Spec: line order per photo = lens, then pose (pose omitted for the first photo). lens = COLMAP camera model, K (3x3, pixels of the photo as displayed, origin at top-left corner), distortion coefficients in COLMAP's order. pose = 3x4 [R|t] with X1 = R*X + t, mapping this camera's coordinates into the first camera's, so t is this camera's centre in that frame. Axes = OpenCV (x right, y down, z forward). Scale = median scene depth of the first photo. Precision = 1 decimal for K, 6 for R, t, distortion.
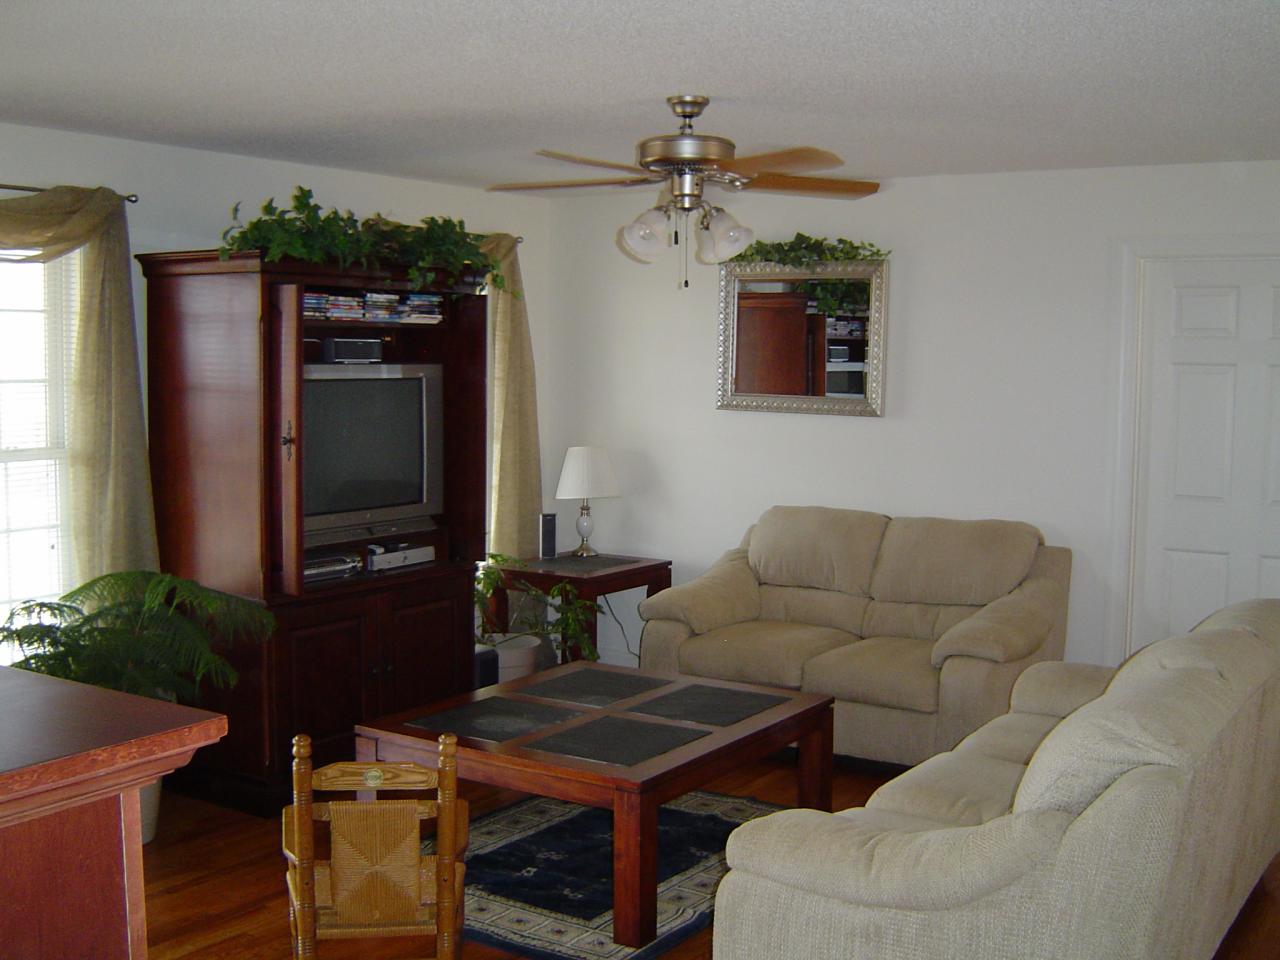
lens RADIAL K [[1471.0, 0, 640.0], [0, 1471.0, 480.0], [0, 0, 1]] dist [-0.125985, -0.017880]
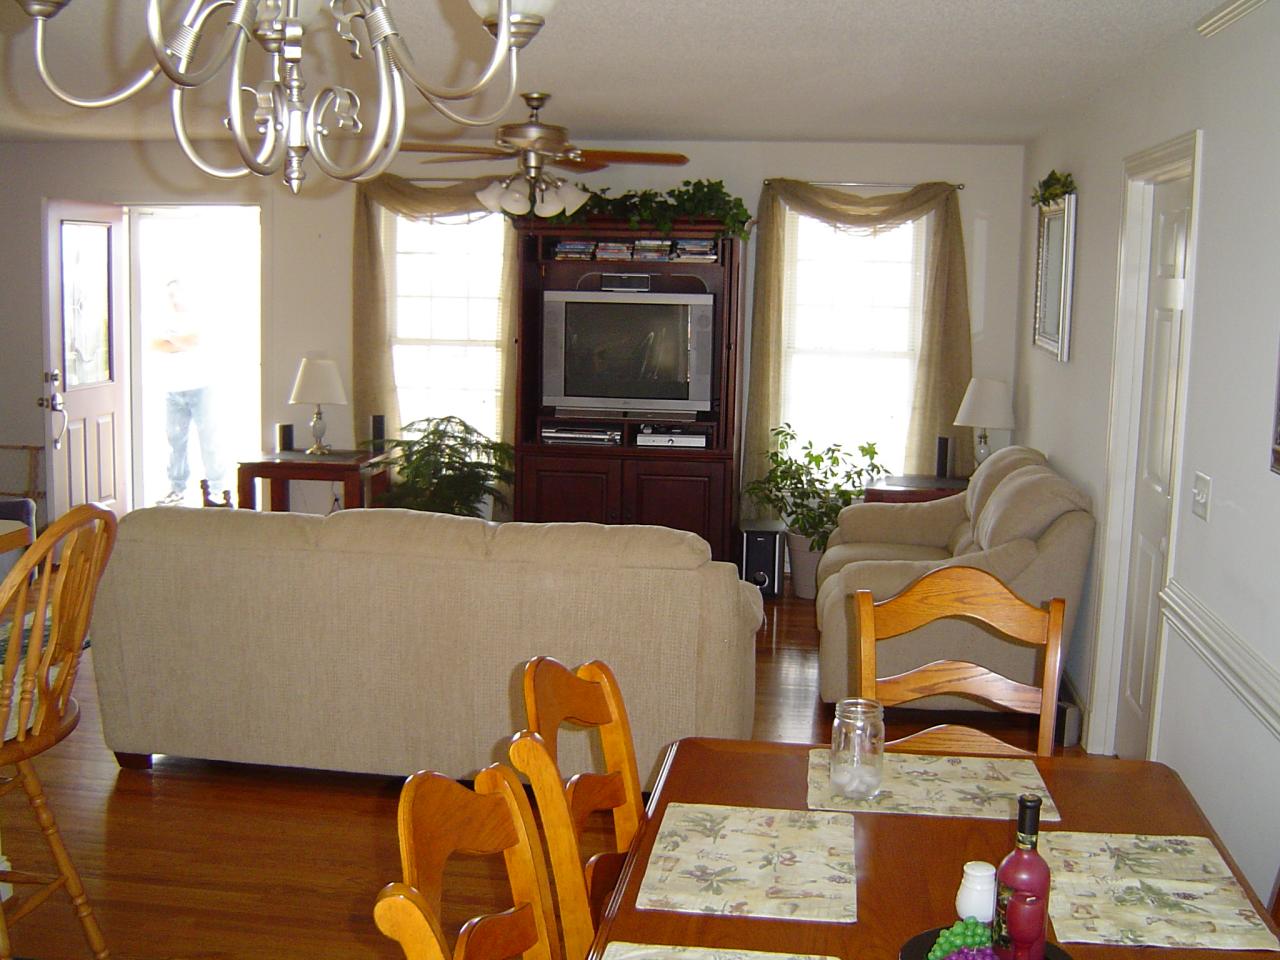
lens RADIAL K [[1471.0, 0, 640.0], [0, 1471.0, 480.0], [0, 0, 1]] dist [-0.125985, -0.017880]
pose [[0.431922, 0.129318, -0.892592, 1.046955], [-0.091538, 0.990842, 0.099258, -0.042041], [0.897253, 0.038835, 0.439805, 0.407634]]
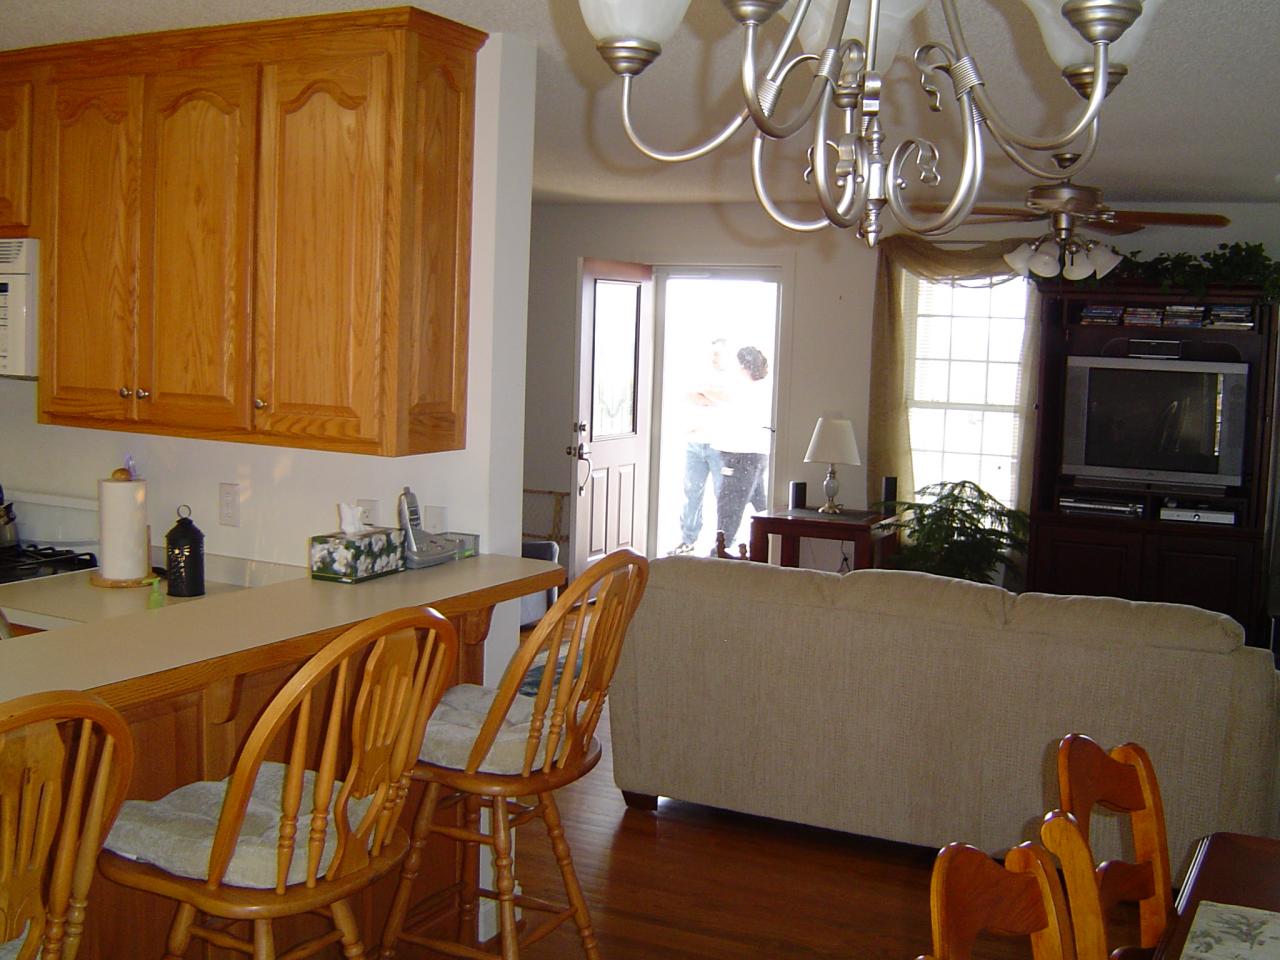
lens RADIAL K [[1471.0, 0, 640.0], [0, 1471.0, 480.0], [0, 0, 1]] dist [-0.125985, -0.017880]
pose [[0.104897, 0.101970, -0.989241, 1.038614], [-0.107289, 0.990084, 0.090681, -0.039522], [0.988679, 0.096622, 0.114797, 0.398450]]
